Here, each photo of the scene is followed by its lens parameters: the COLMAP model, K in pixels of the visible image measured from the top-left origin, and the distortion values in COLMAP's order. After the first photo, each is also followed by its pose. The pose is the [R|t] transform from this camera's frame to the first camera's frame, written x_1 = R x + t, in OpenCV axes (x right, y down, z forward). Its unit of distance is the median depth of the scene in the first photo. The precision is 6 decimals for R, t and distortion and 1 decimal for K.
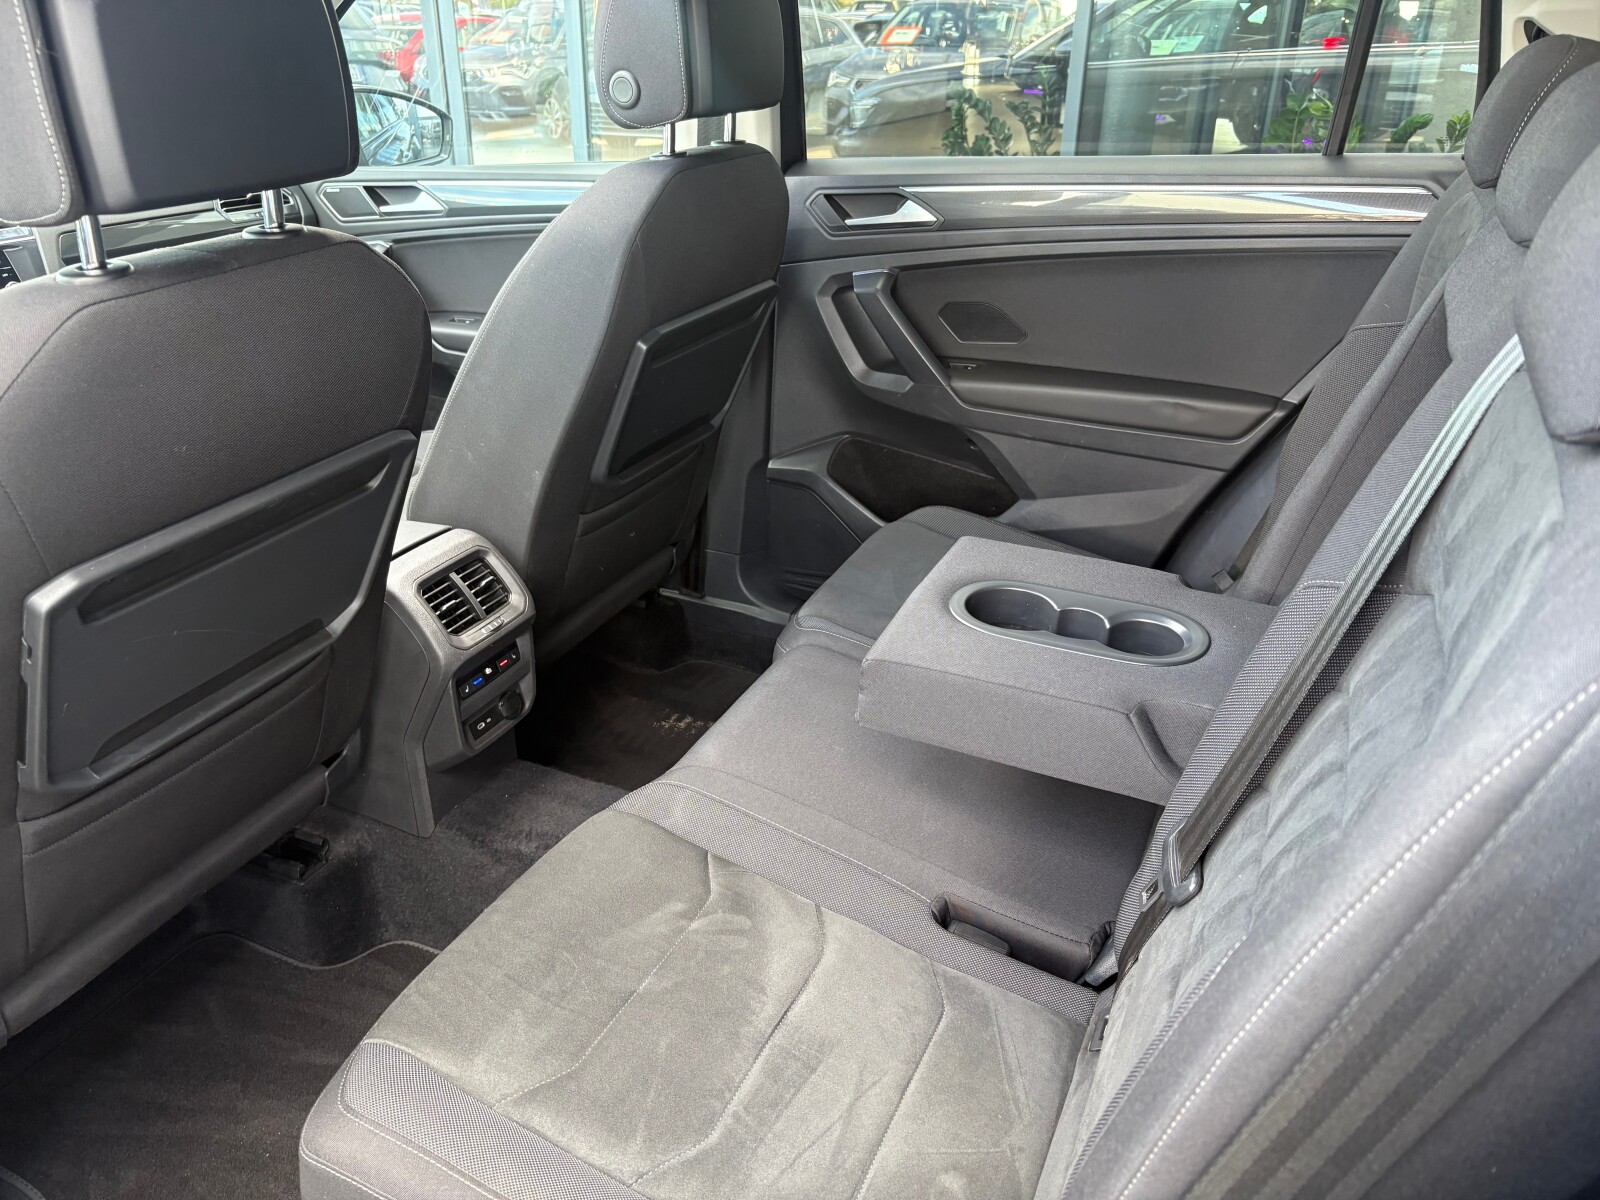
lens RADIAL K [[1234.4, 0, 795.8], [0, 1234.4, 601.8], [0, 0, 1]] dist [0.035301, -0.037094]
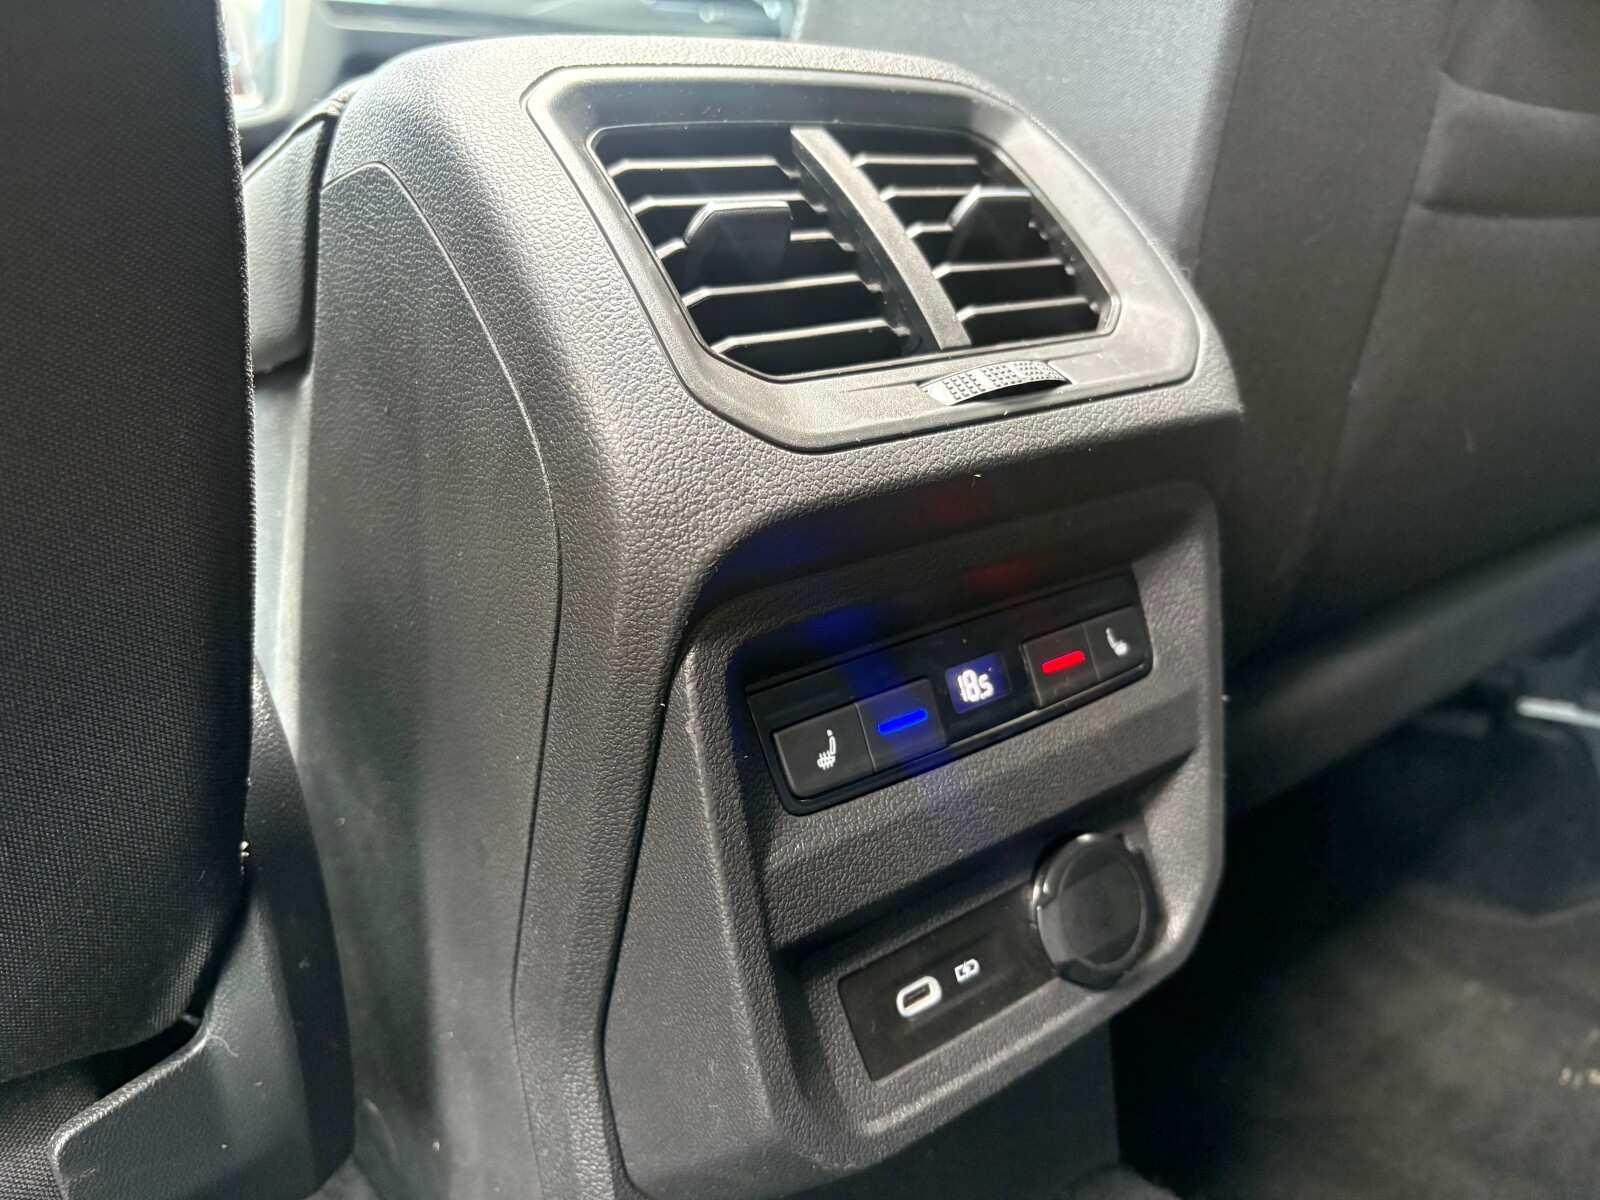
lens RADIAL K [[1234.4, 0, 798.0], [0, 1234.4, 593.0], [0, 0, 1]] dist [0.035301, -0.037094]
pose [[0.878663, 0.002682, -0.477434, -0.183975], [-0.103589, 0.977235, -0.185153, 0.078247], [0.466069, 0.212144, 0.858938, 0.826542]]
